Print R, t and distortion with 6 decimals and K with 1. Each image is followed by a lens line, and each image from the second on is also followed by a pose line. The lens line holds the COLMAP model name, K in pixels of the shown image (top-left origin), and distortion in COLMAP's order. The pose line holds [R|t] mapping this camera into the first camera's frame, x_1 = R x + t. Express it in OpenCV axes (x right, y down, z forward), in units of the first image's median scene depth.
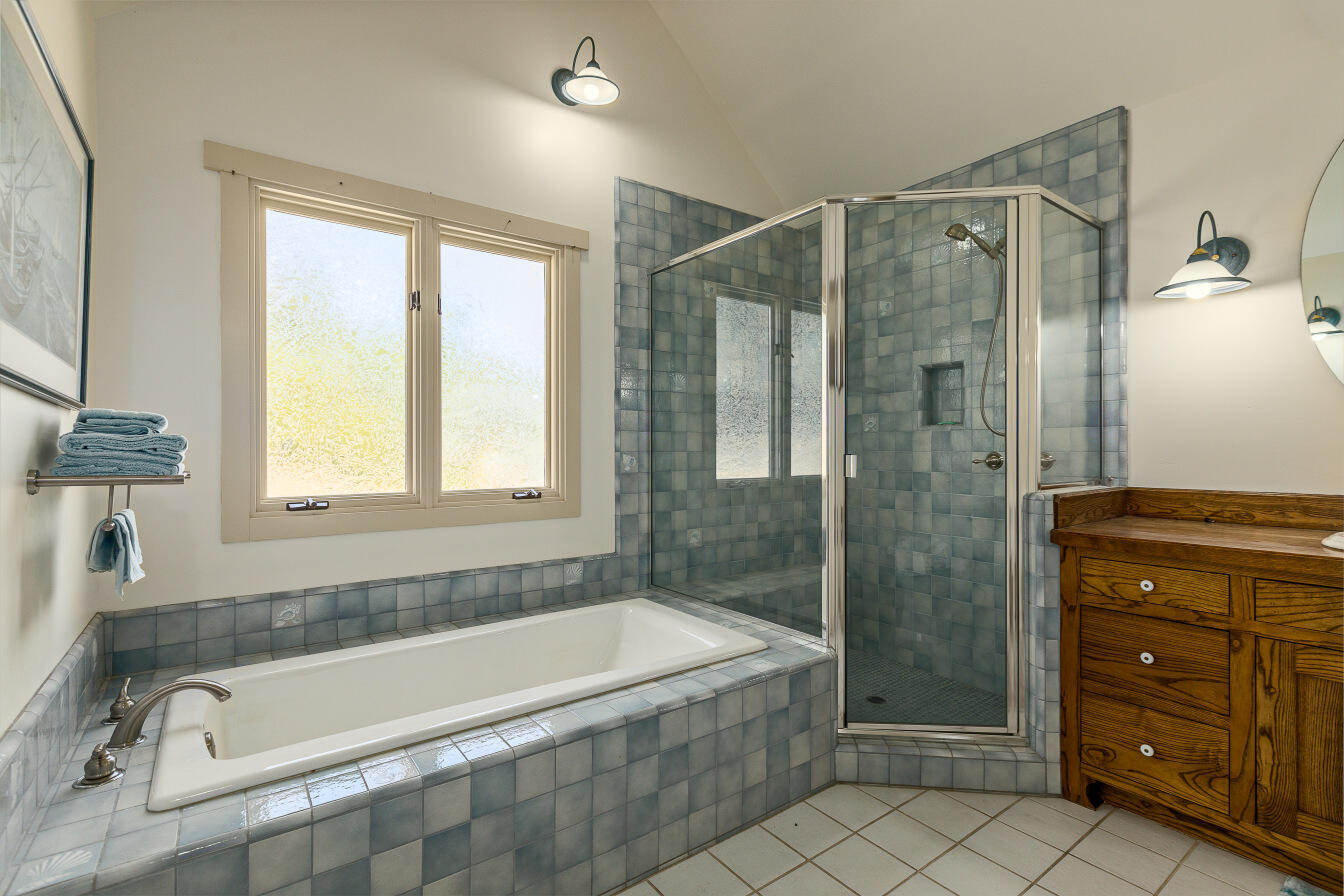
lens RADIAL K [[611.4, 0, 669.4], [0, 611.4, 446.6], [0, 0, 1]] dist [0.003806, 0.000056]
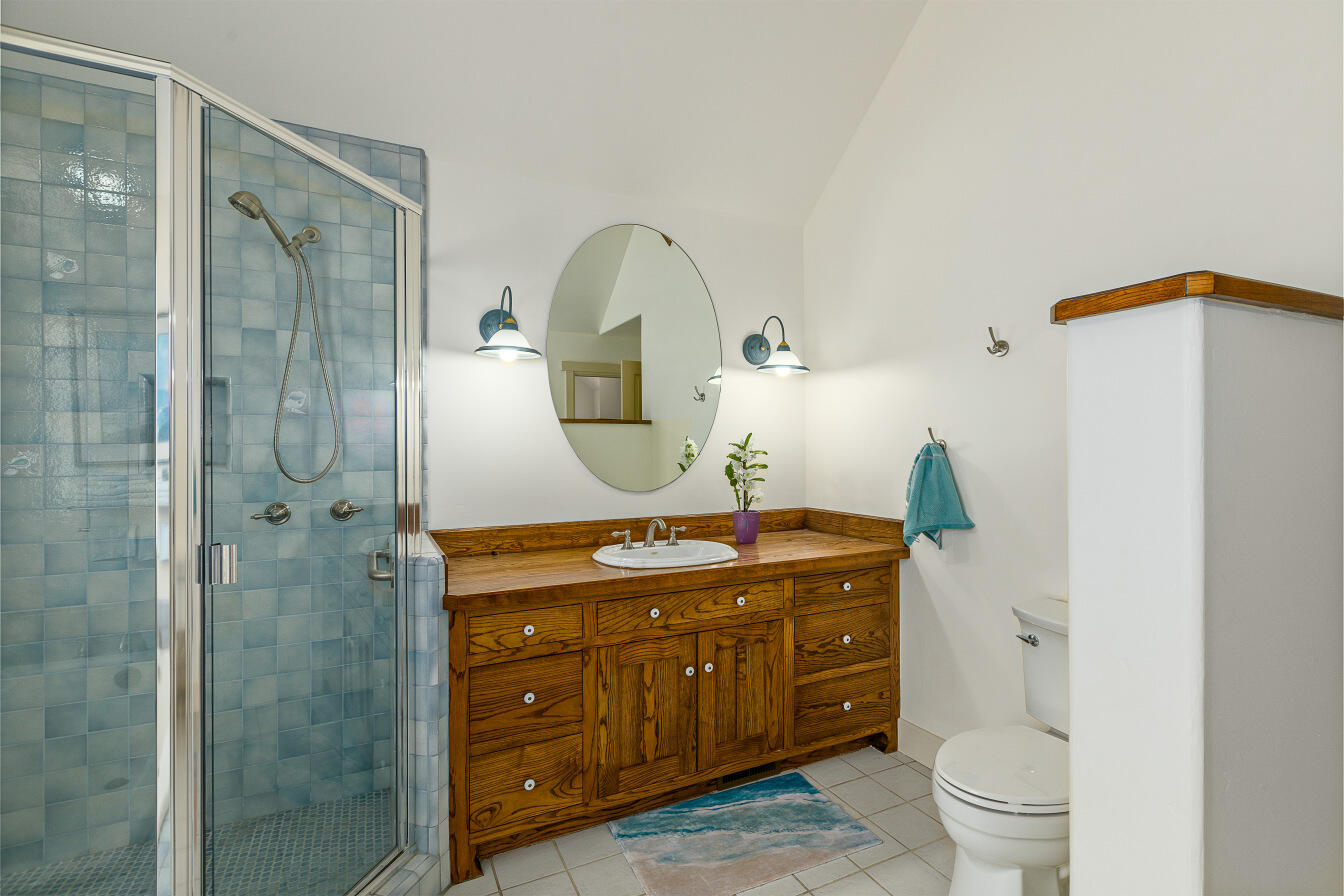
lens RADIAL K [[611.4, 0, 669.8], [0, 611.4, 449.8], [0, 0, 1]] dist [0.003806, 0.000056]
pose [[0.179062, 0.000820, 0.983837, -0.213050], [0.003529, 0.999993, -0.001476, -0.080137], [-0.983831, 0.003736, 0.179058, 0.538597]]
